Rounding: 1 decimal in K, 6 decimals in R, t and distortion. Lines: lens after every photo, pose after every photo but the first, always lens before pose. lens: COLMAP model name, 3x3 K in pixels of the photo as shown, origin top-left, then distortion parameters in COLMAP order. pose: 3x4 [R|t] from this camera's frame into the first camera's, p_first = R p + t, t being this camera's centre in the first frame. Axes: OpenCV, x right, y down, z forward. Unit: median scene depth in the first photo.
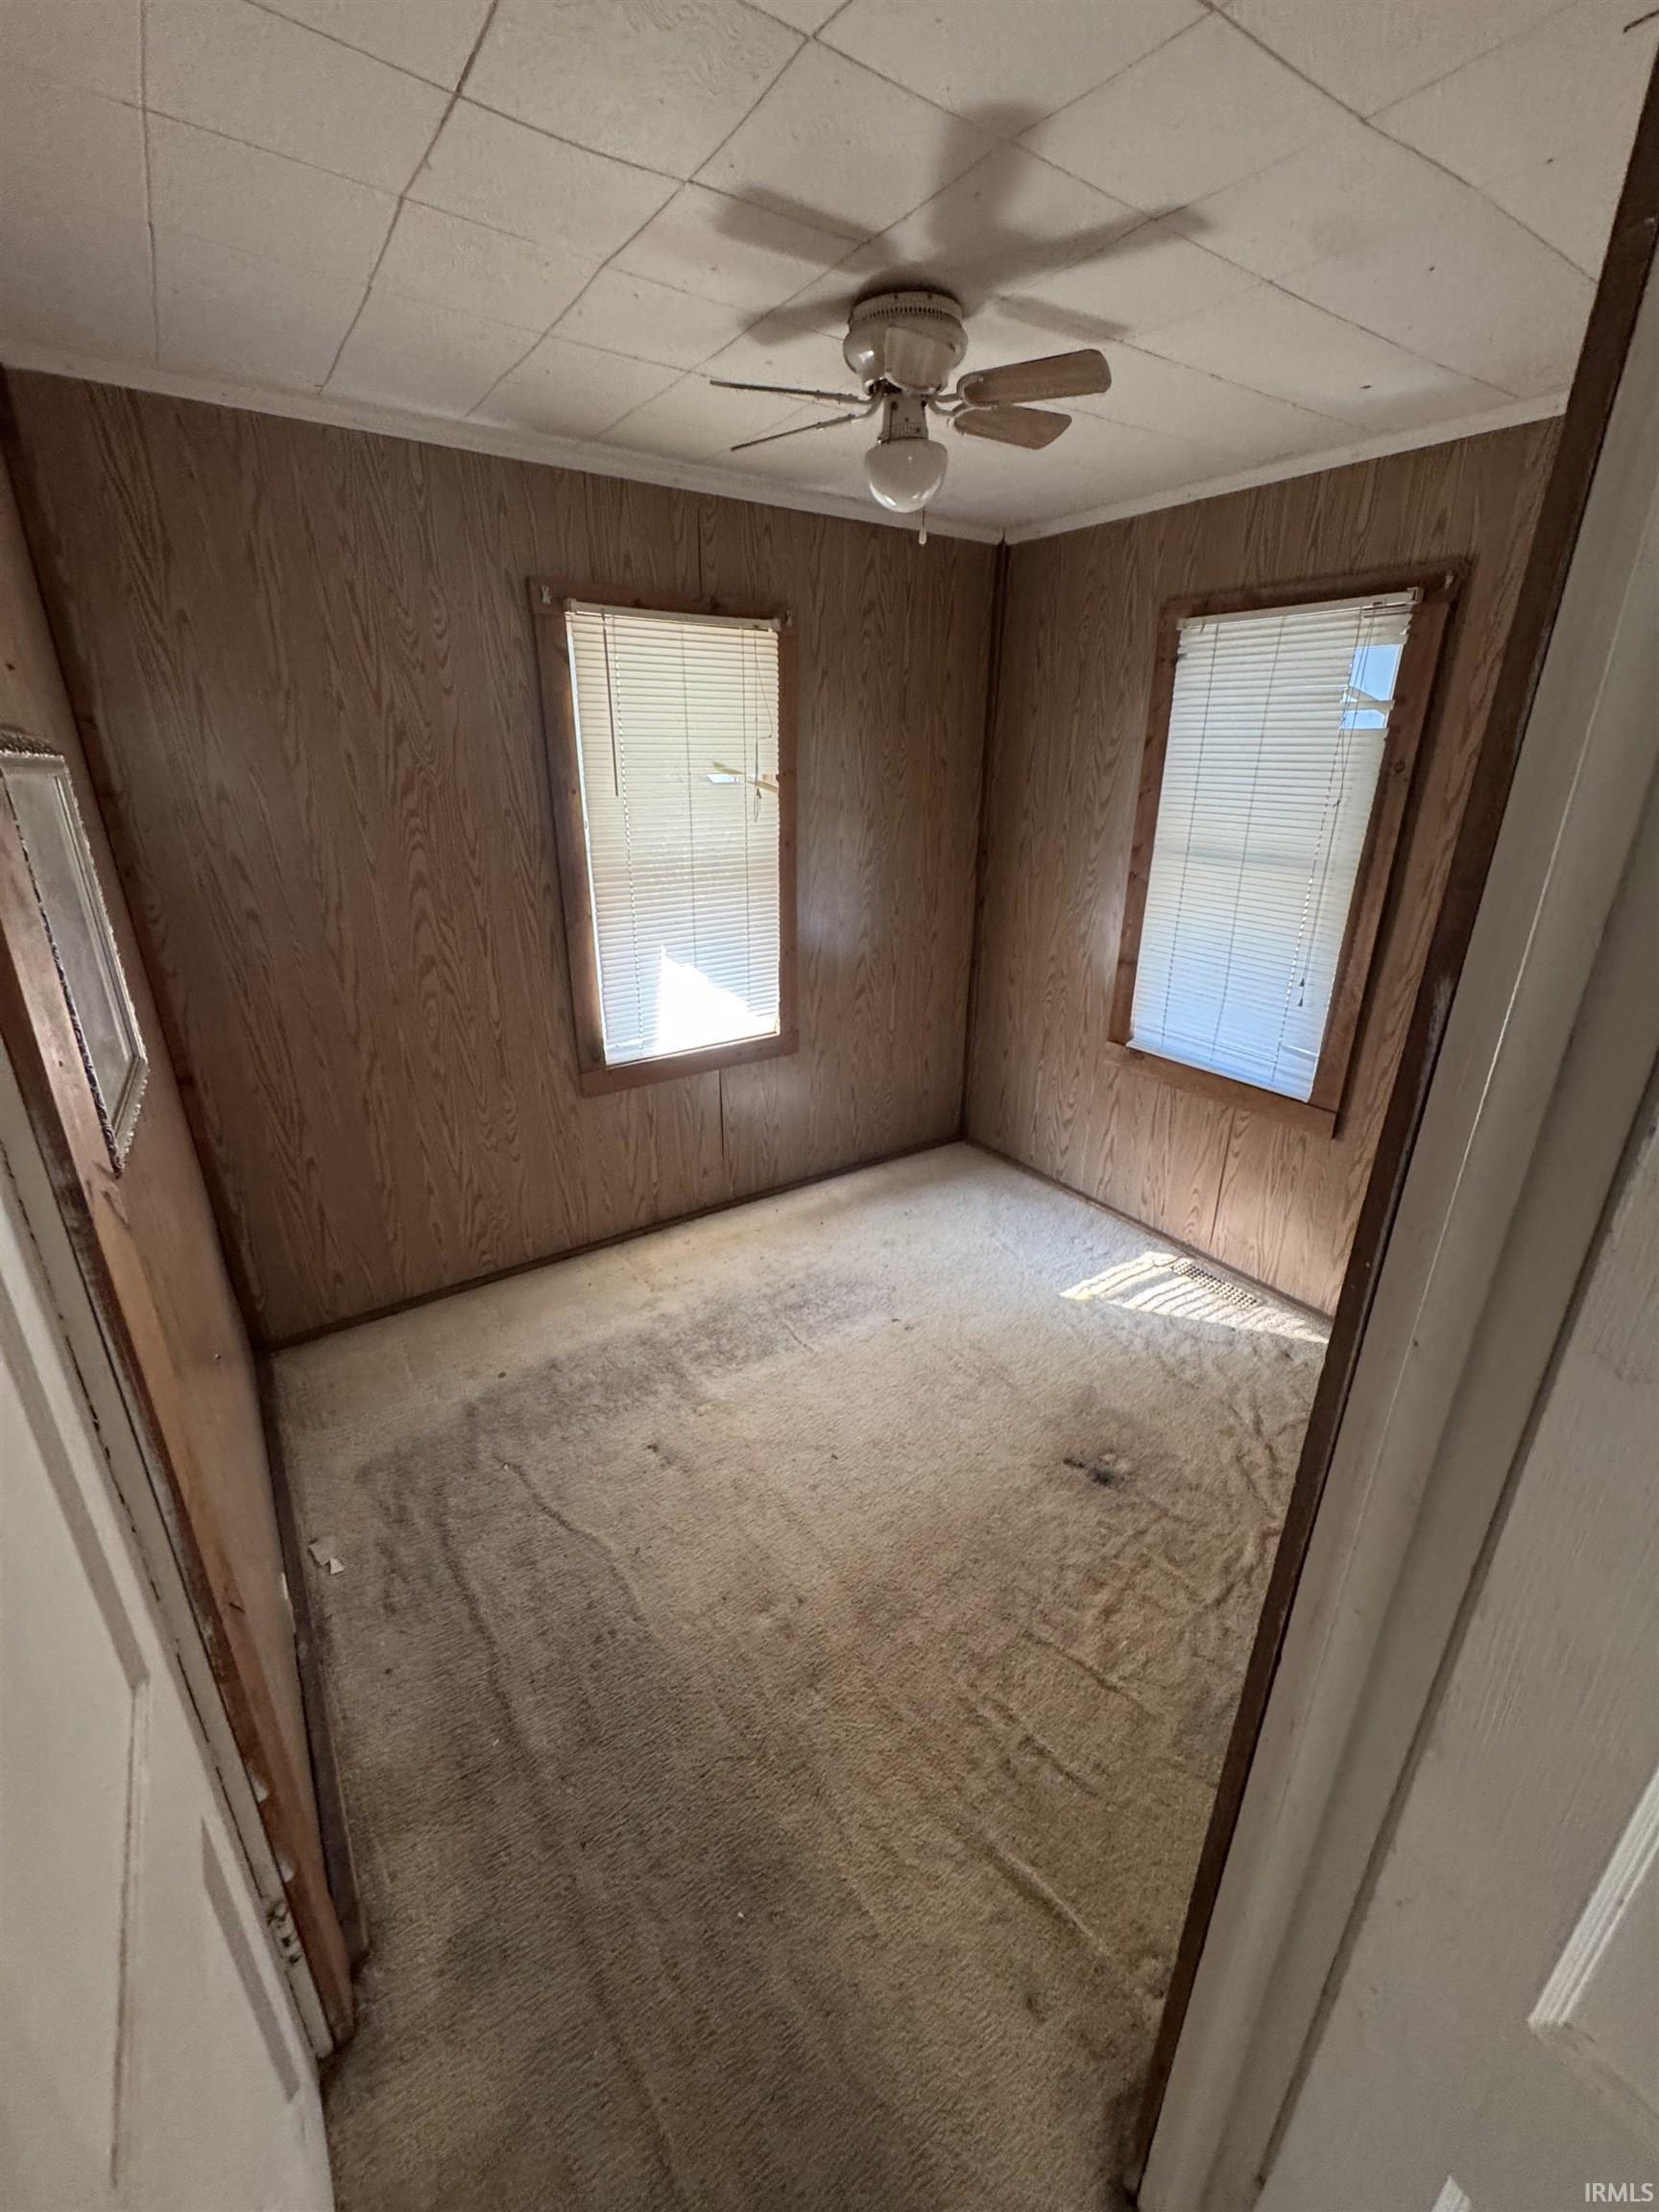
lens RADIAL K [[884.8, 0, 825.7], [0, 884.8, 1103.0], [0, 0, 1]] dist [-0.000106, -0.000019]
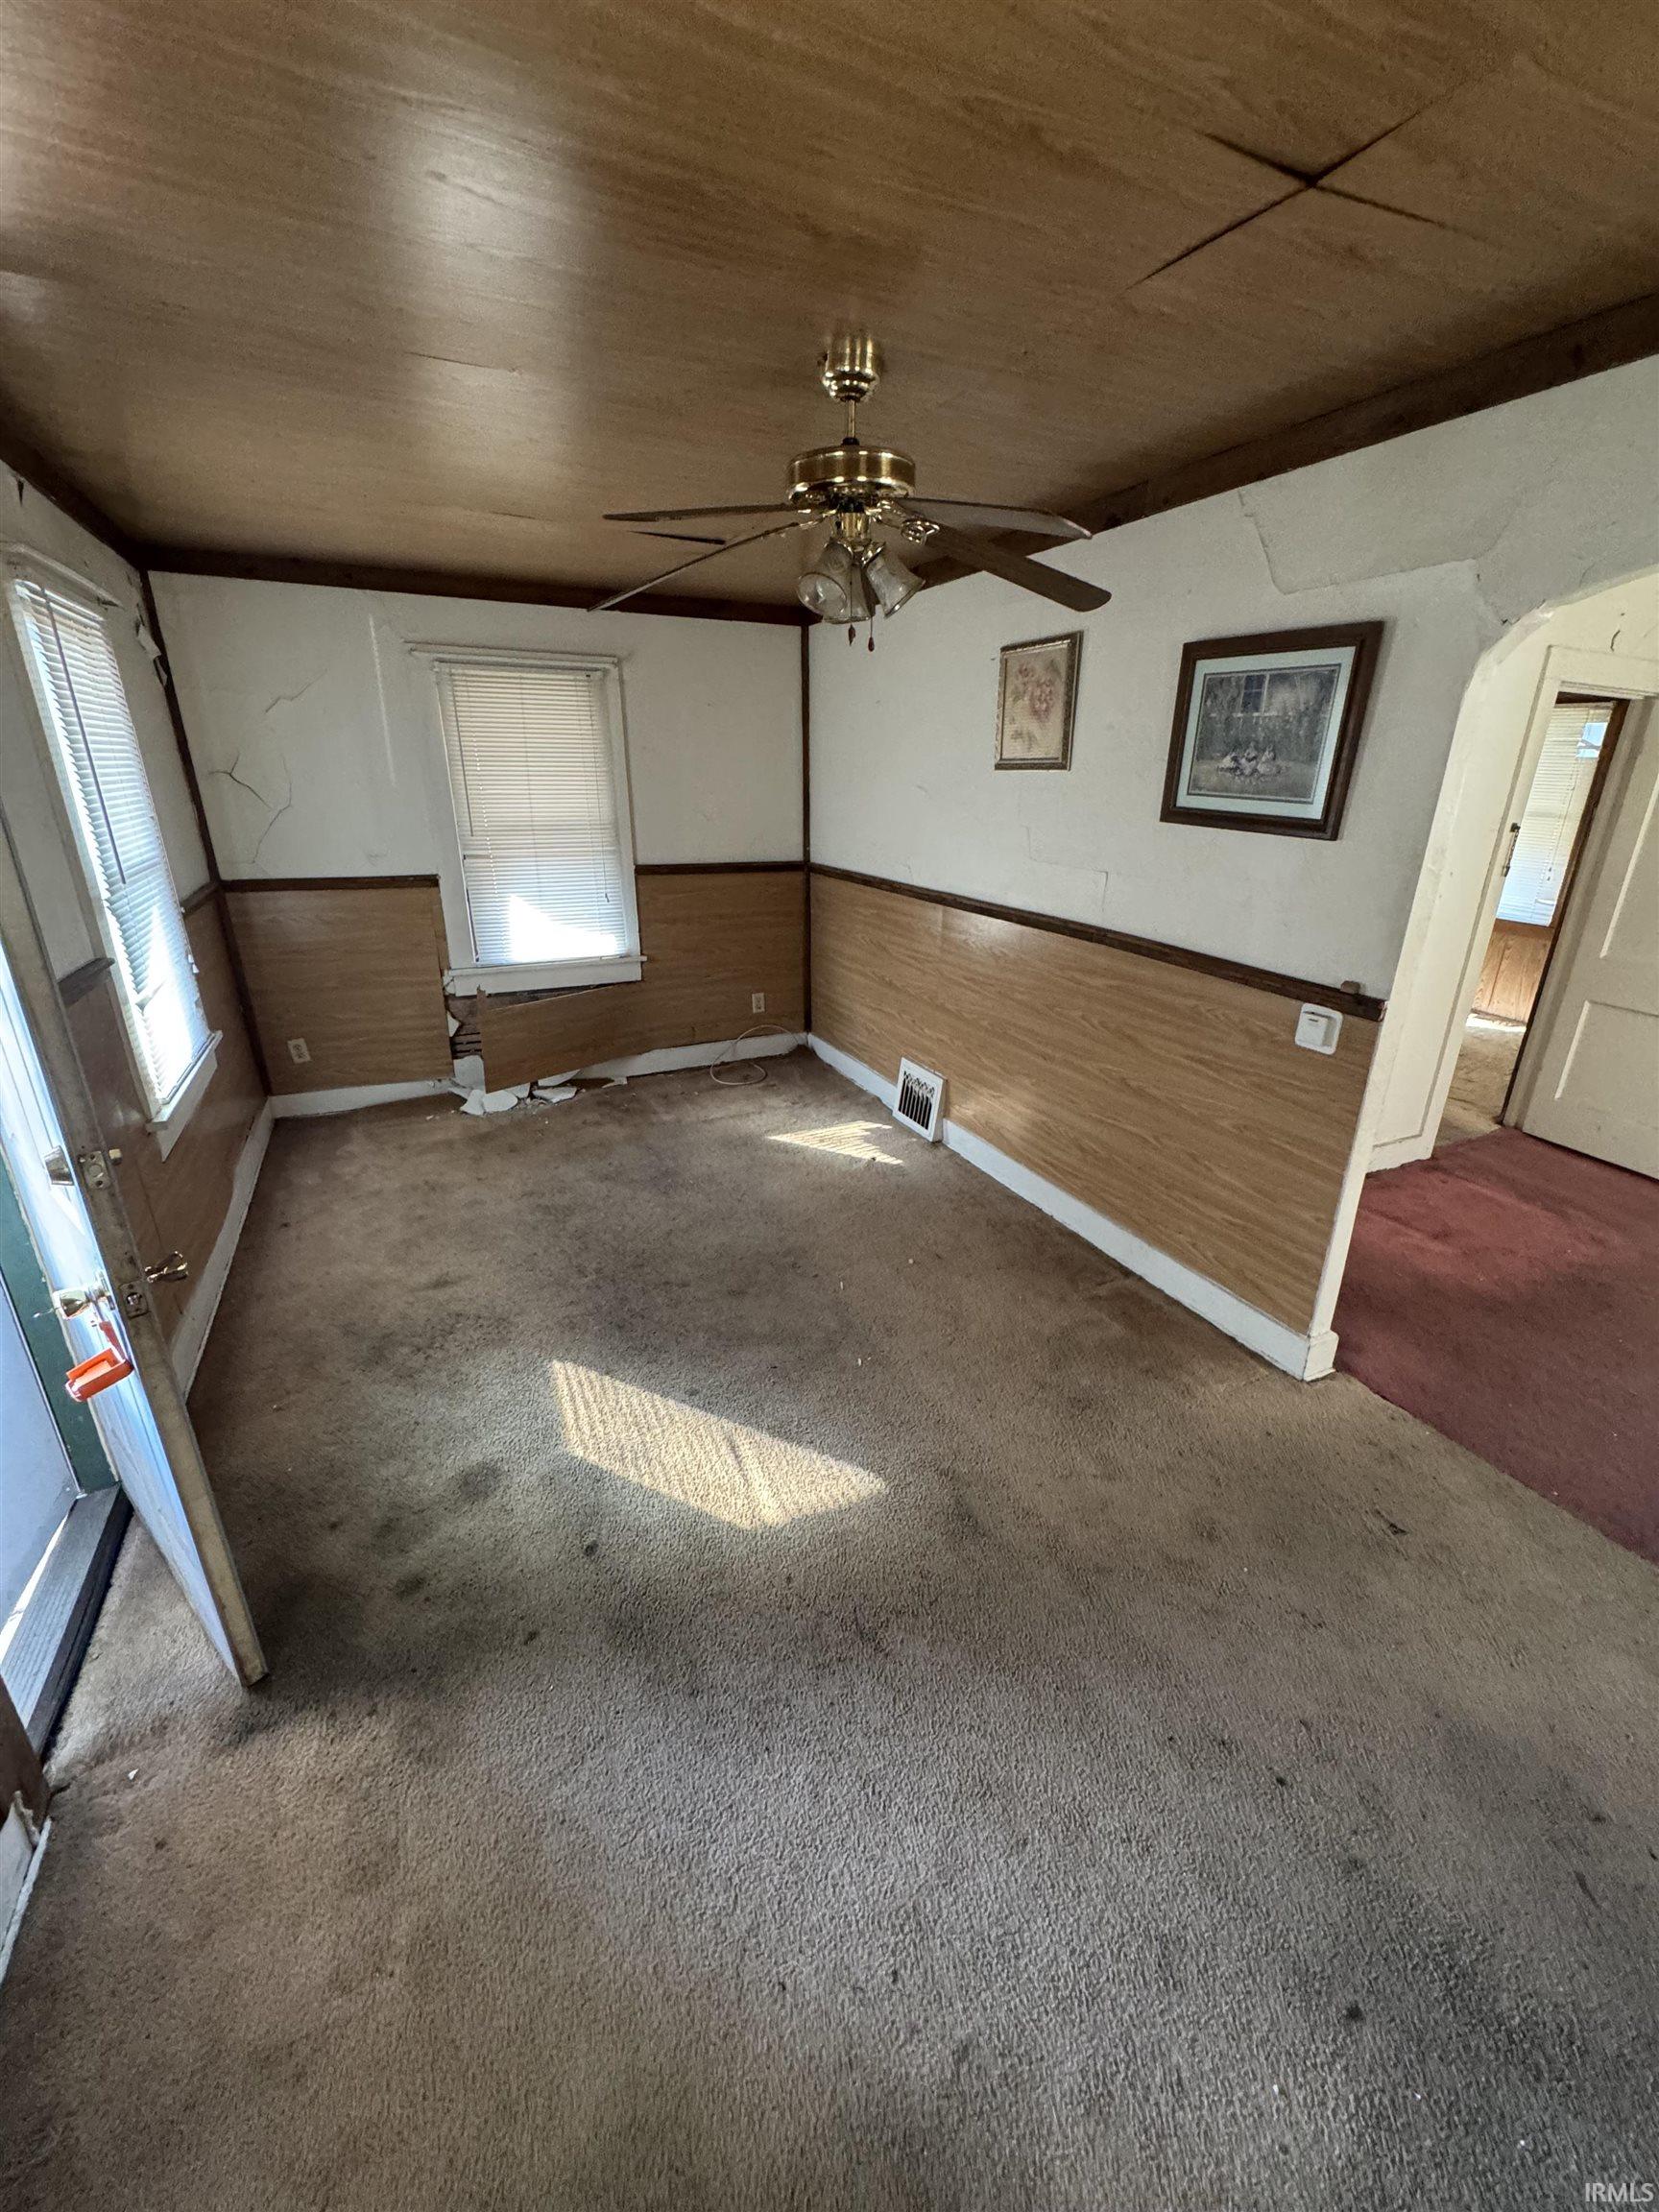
lens RADIAL K [[884.8, 0, 831.2], [0, 884.8, 1101.6], [0, 0, 1]] dist [-0.000106, -0.000019]
pose [[0.987329, 0.057752, -0.147802, -0.735145], [-0.057497, 0.998328, 0.006004, 0.448062], [0.147901, 0.002570, 0.988999, -1.217893]]
